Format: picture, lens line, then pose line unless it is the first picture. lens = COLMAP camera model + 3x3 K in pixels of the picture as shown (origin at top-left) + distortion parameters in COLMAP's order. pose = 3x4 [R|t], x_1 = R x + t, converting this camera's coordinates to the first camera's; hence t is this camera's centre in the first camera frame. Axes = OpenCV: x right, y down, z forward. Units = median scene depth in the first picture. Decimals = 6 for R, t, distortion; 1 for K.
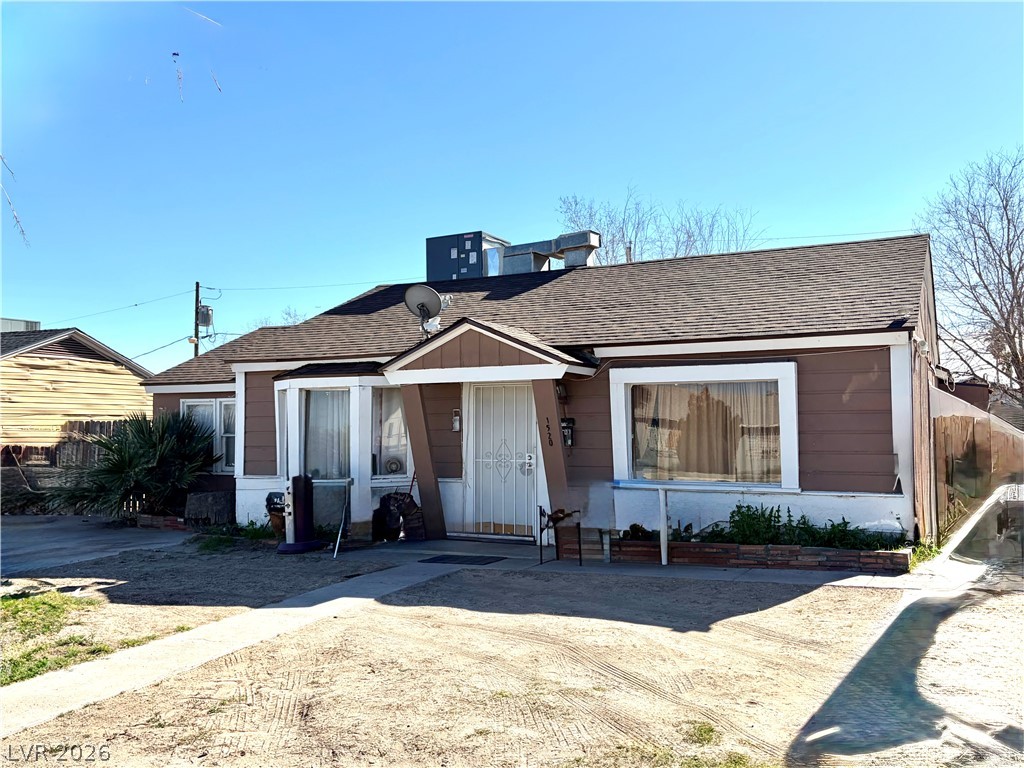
lens RADIAL K [[904.4, 0, 512.0], [0, 904.4, 386.2], [0, 0, 1]] dist [0.019561, 0.001663]
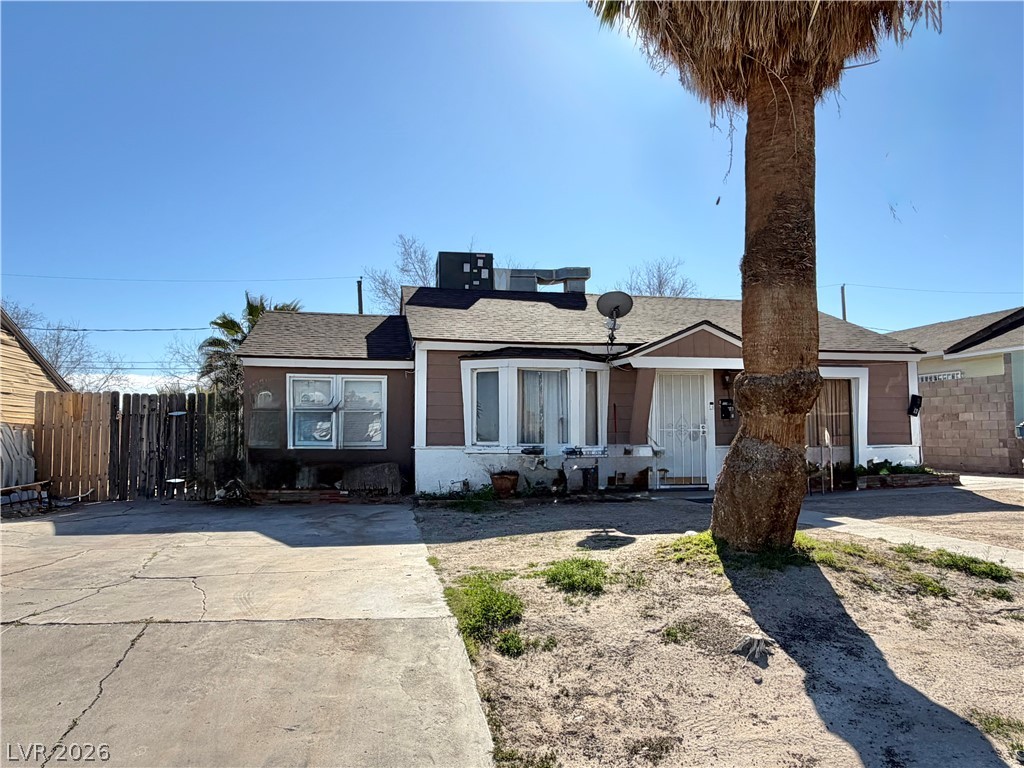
lens RADIAL K [[686.4, 0, 512.3], [0, 686.4, 387.3], [0, 0, 1]] dist [-0.008600, -0.000718]
pose [[0.791309, 0.046448, 0.609649, -0.625363], [-0.031442, 0.998882, -0.035292, 0.047768], [-0.610607, 0.008758, 0.791885, 0.261704]]
